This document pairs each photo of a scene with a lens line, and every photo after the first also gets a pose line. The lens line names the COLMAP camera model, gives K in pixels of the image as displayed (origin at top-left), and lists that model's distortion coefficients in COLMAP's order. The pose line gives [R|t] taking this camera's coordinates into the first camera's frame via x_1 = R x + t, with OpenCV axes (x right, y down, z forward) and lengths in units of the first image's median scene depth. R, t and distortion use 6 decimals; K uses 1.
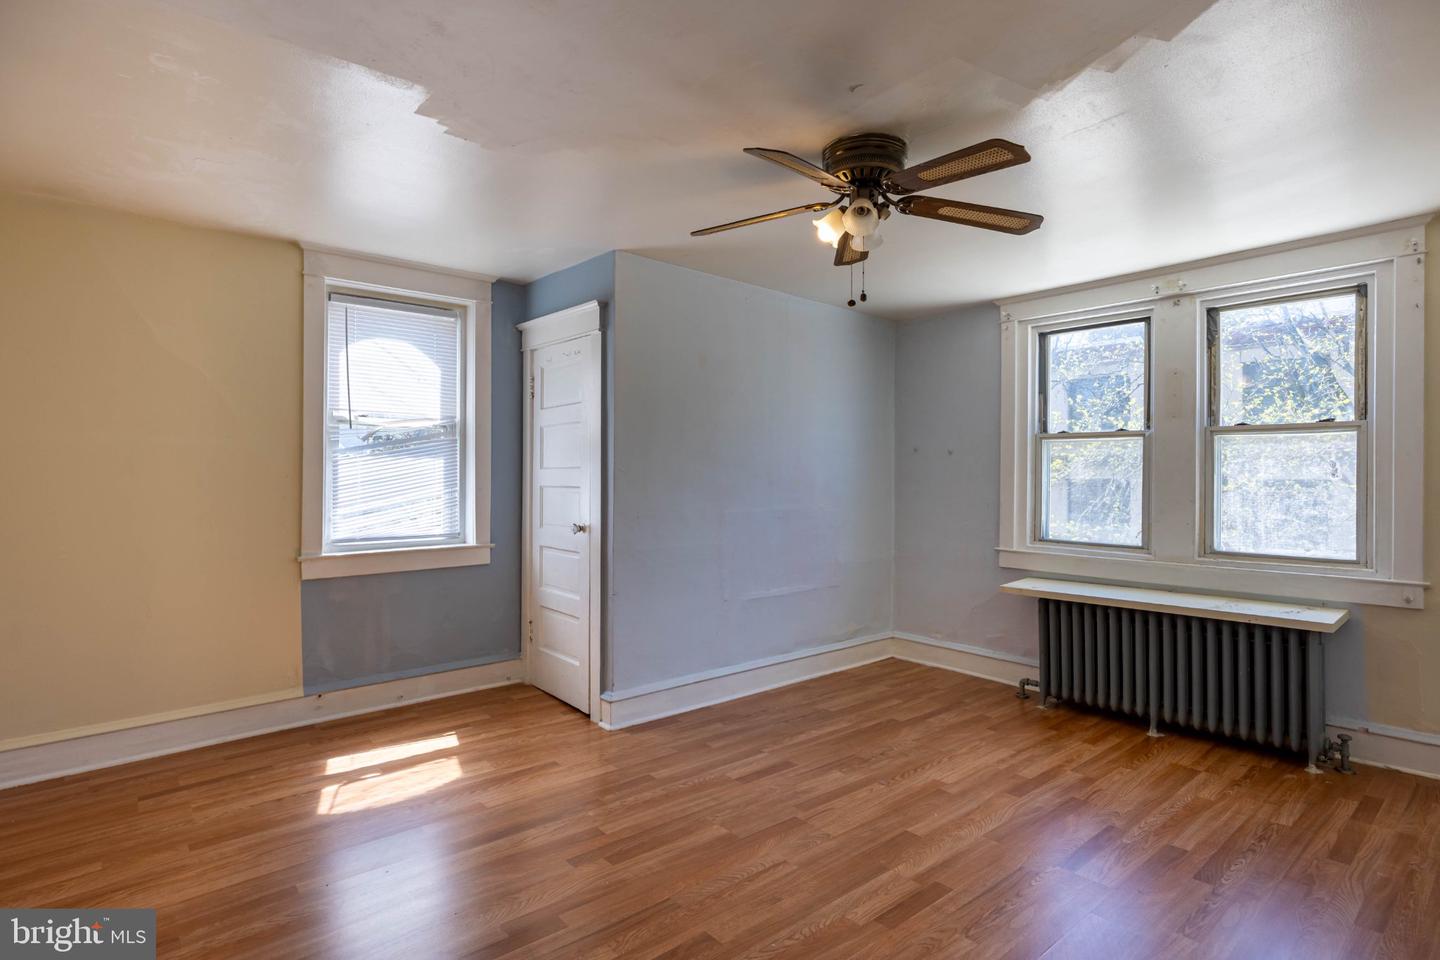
lens RADIAL K [[721.5, 0, 728.2], [0, 721.5, 482.5], [0, 0, 1]] dist [0.002841, -0.001521]
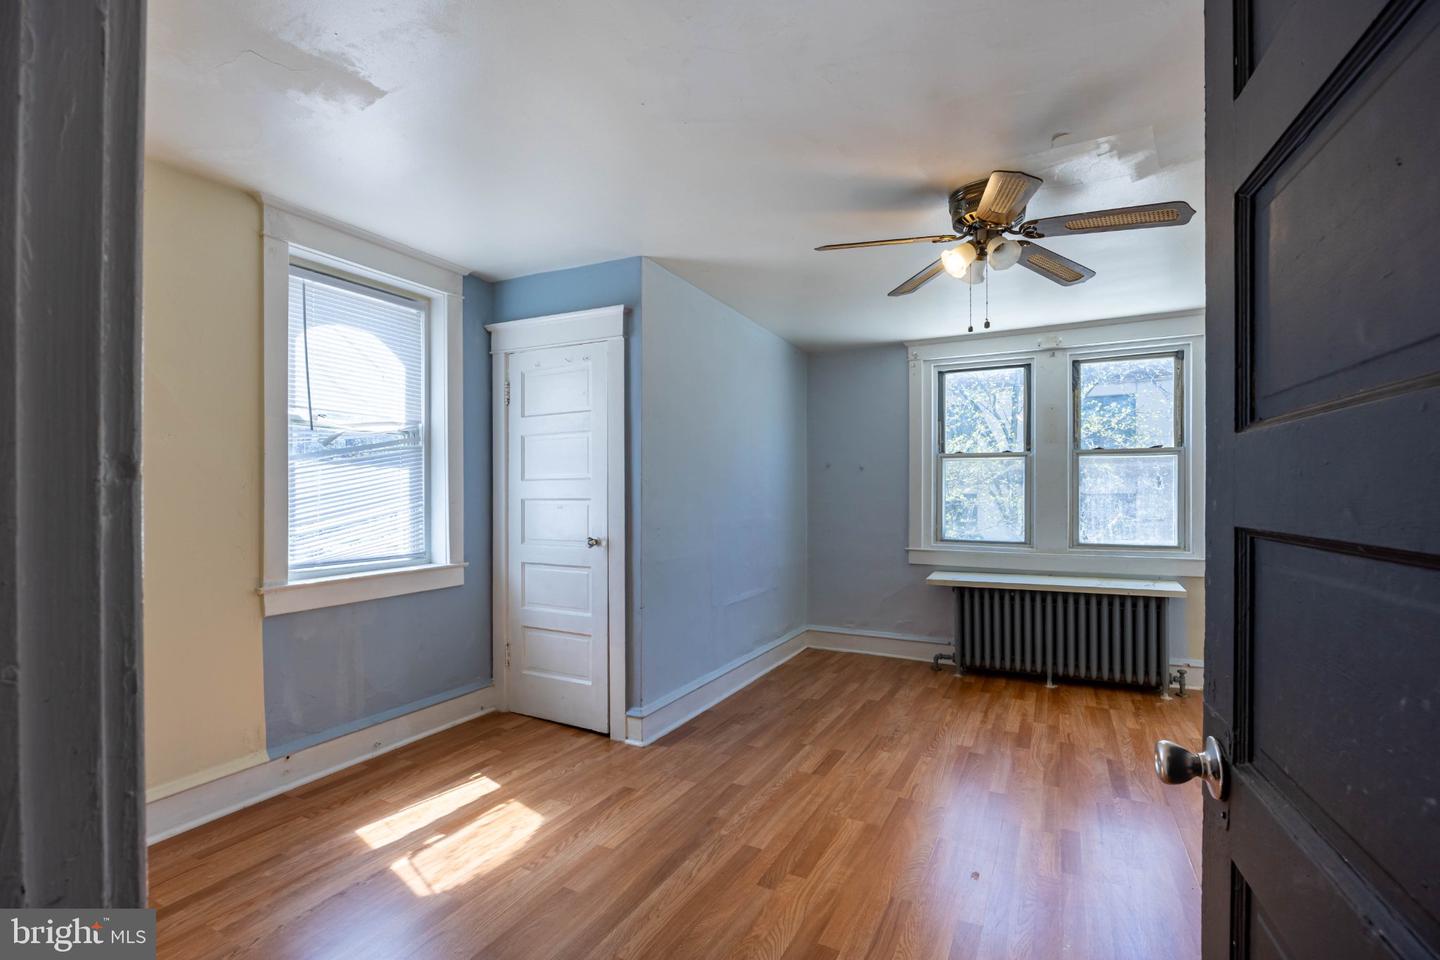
lens RADIAL K [[641.7, 0, 727.7], [0, 641.7, 501.4], [0, 0, 1]] dist [-0.003958, 0.002096]
pose [[0.928849, -0.008696, 0.370358, -0.369032], [0.007795, 0.999962, 0.003930, 0.008202], [-0.370378, -0.000764, 0.928881, 0.145814]]
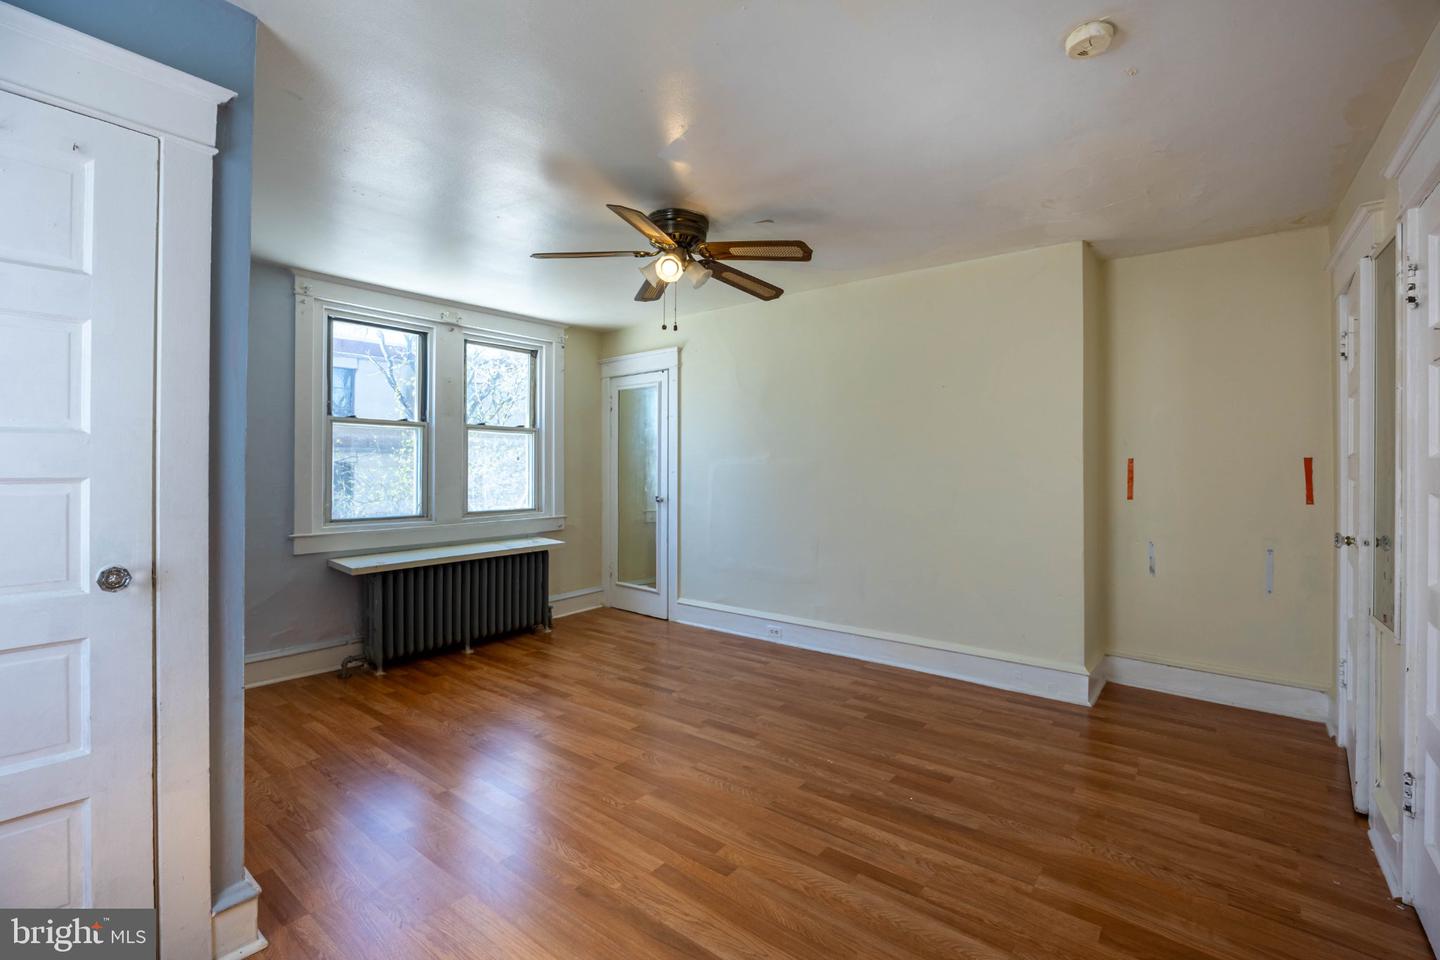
lens RADIAL K [[641.7, 0, 729.5], [0, 641.7, 465.4], [0, 0, 1]] dist [-0.003958, 0.002096]
pose [[-0.186581, -0.006640, 0.982417, -0.664132], [0.000552, 0.999976, 0.006863, -0.005103], [-0.982439, 0.001823, -0.186573, 0.740672]]
